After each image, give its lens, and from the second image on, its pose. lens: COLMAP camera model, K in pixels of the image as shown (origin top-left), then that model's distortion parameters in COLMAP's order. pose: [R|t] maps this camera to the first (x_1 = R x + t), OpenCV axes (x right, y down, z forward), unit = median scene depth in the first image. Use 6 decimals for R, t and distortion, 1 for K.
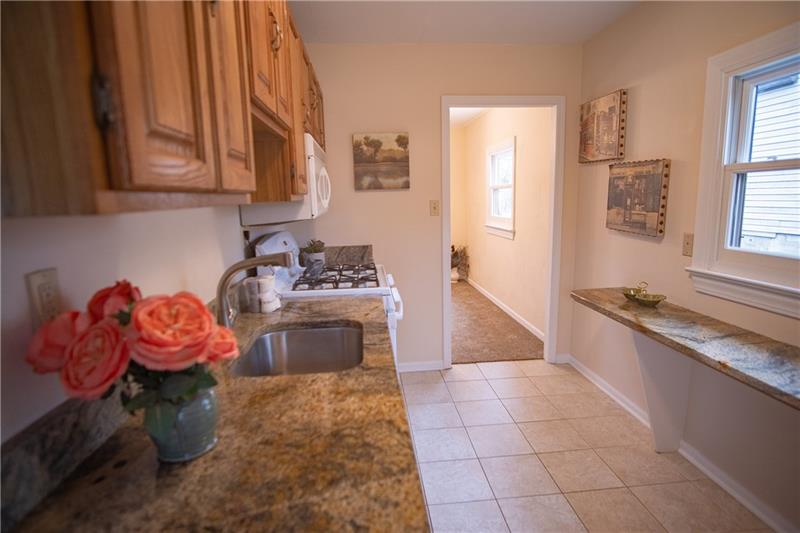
lens RADIAL K [[441.6, 0, 410.5], [0, 441.6, 267.3], [0, 0, 1]] dist [-0.028384, 0.001937]
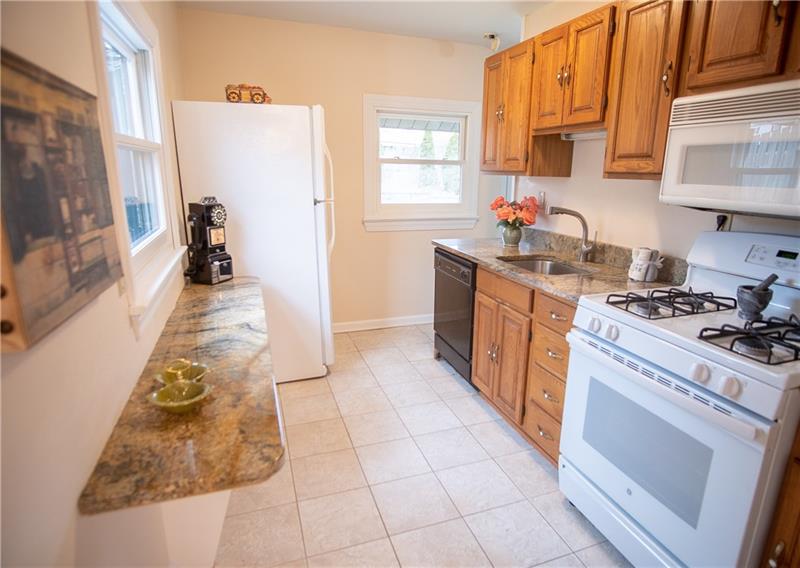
lens RADIAL K [[459.7, 0, 425.9], [0, 459.7, 291.9], [0, 0, 1]] dist [-0.029771, 0.003300]
pose [[-0.965707, 0.068605, -0.250408, 0.473591], [-0.039203, 0.914872, 0.401837, -0.314456], [0.256659, 0.397873, -0.880808, 1.846677]]
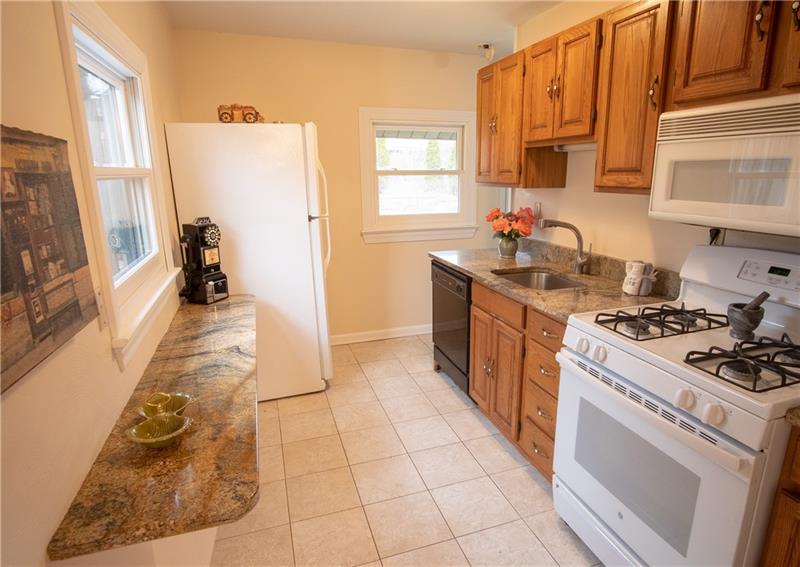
lens RADIAL K [[459.7, 0, 425.9], [0, 459.7, 291.4], [0, 0, 1]] dist [-0.029771, 0.003300]
pose [[-0.969610, 0.084419, -0.229630, 0.424222], [-0.014201, 0.917581, 0.397294, -0.349481], [0.244244, 0.388481, -0.888497, 1.838794]]
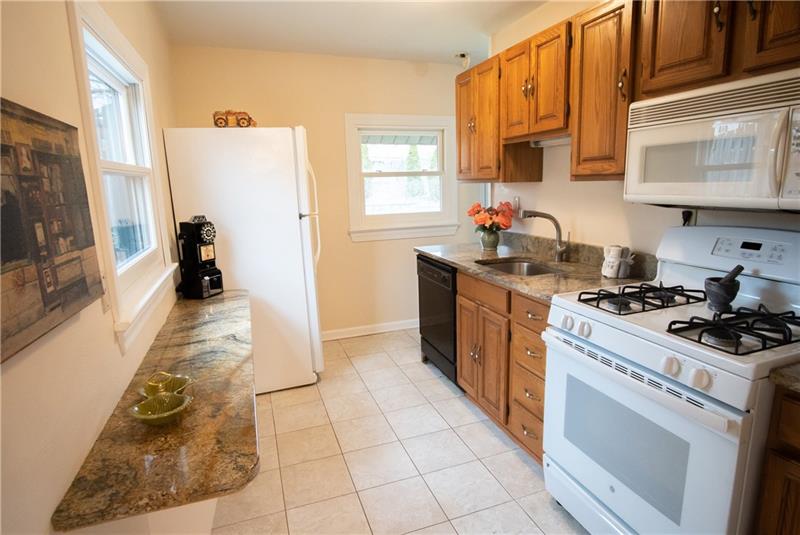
lens RADIAL K [[441.6, 0, 410.5], [0, 441.6, 268.3], [0, 0, 1]] dist [-0.028384, 0.001937]
pose [[-0.966629, 0.093460, -0.238525, 0.440104], [0.006687, 0.939965, 0.341204, -0.313487], [0.256094, 0.328223, -0.909223, 1.852717]]
